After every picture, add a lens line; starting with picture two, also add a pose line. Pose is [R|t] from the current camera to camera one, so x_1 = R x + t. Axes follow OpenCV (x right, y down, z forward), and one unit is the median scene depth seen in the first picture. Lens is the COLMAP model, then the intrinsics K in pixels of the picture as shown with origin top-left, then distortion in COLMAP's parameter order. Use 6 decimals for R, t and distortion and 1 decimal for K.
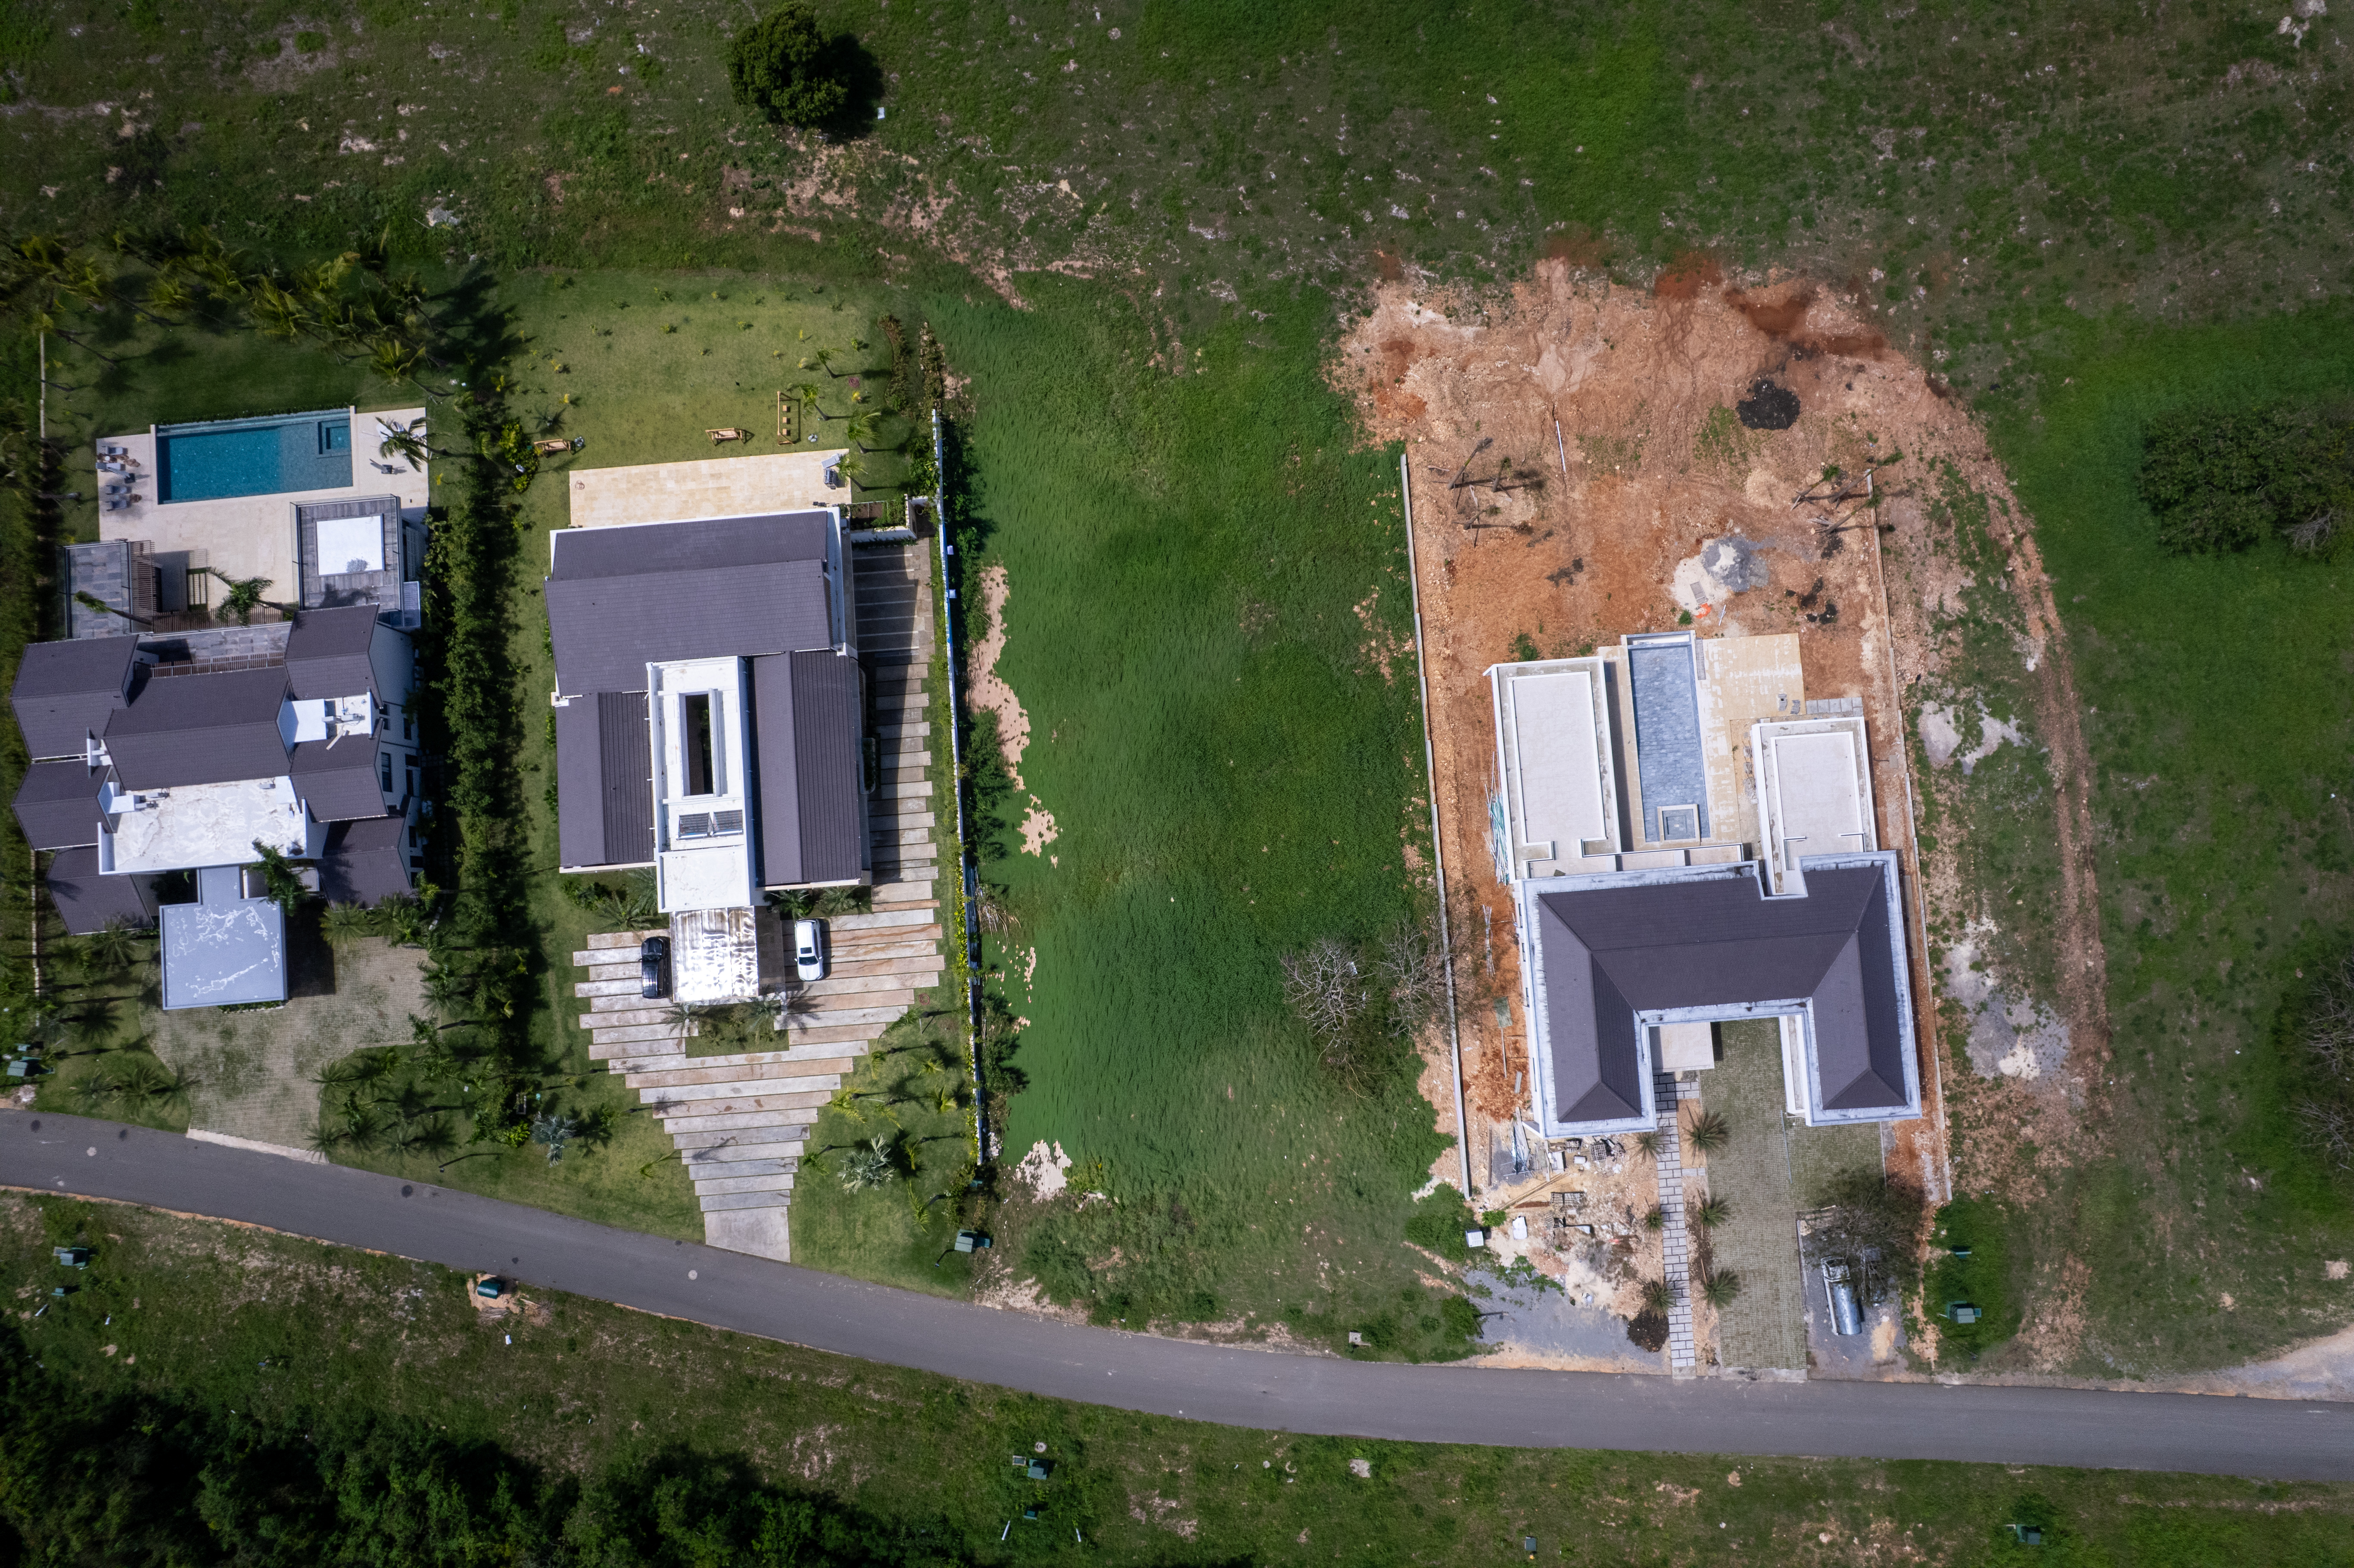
lens RADIAL K [[1507.9, 0, 1168.3], [0, 1507.9, 785.2], [0, 0, 1]] dist [-0.058295, 0.046018]
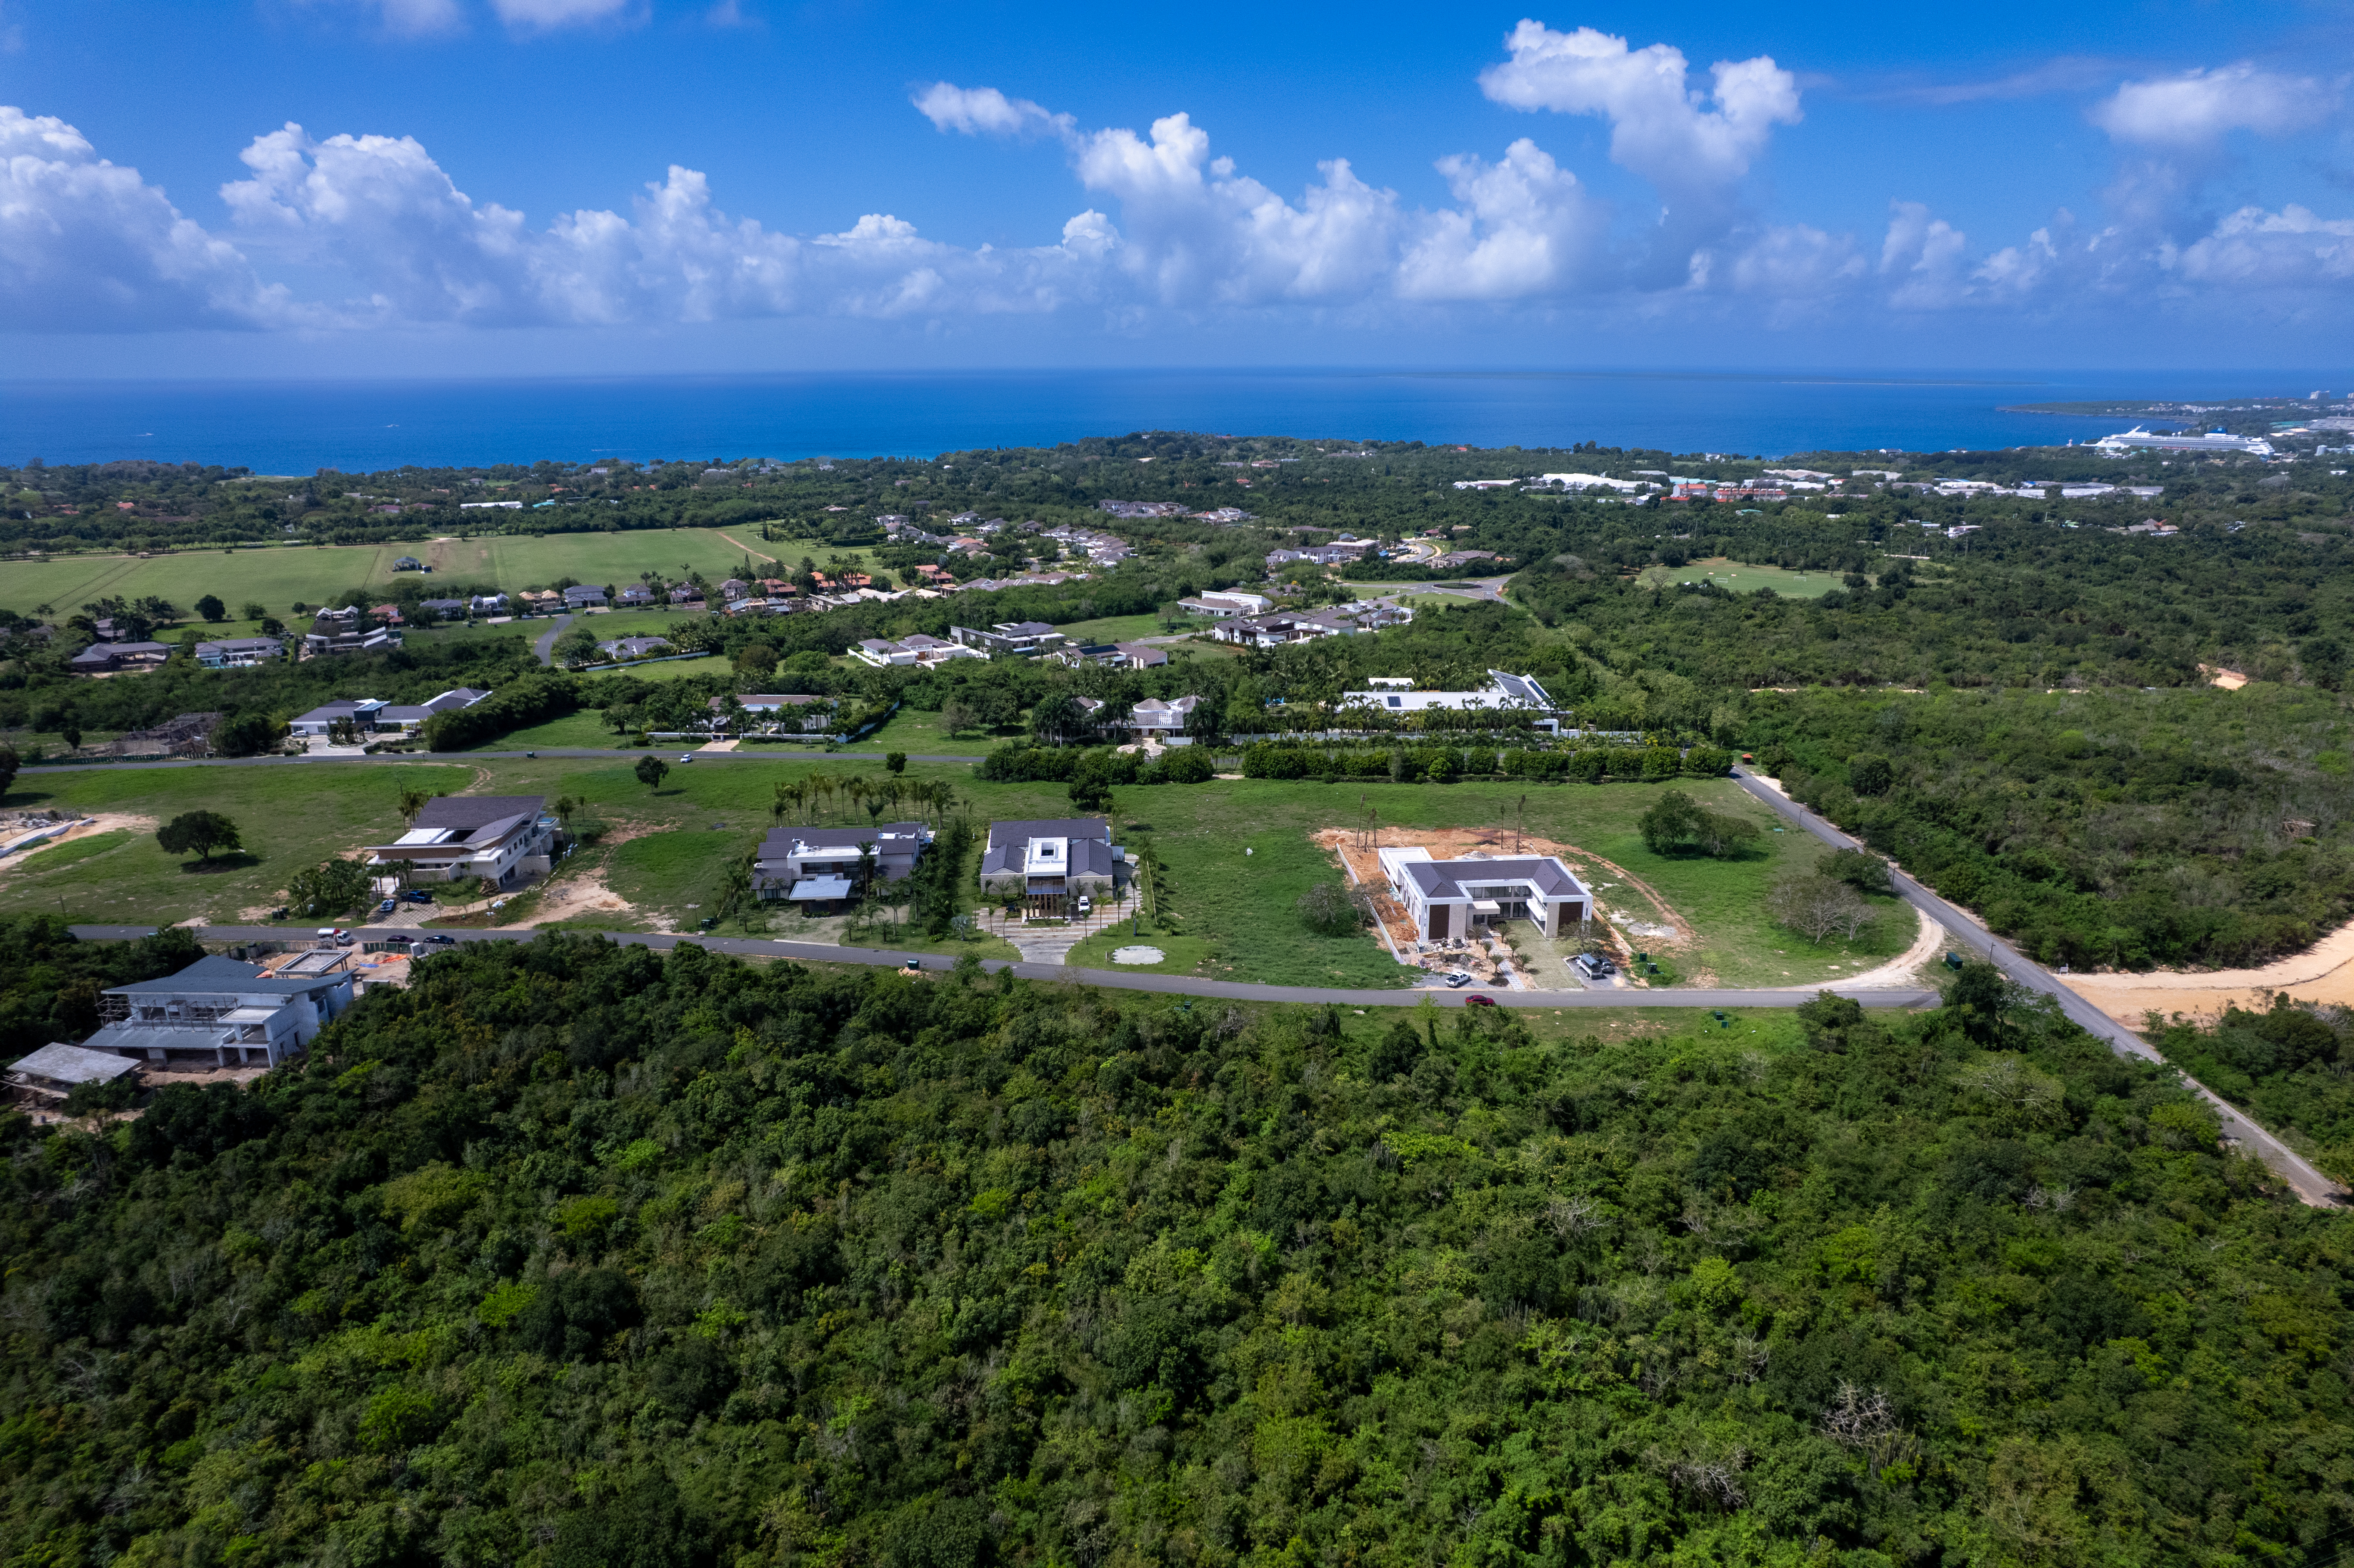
lens RADIAL K [[1507.9, 0, 1176.9], [0, 1507.9, 817.7], [0, 0, 1]] dist [-0.058295, 0.046018]
pose [[0.999919, 0.009272, -0.008711, -0.086049], [-0.011456, 0.358510, -0.933456, 2.132901], [-0.005532, 0.933480, 0.358587, 0.089203]]
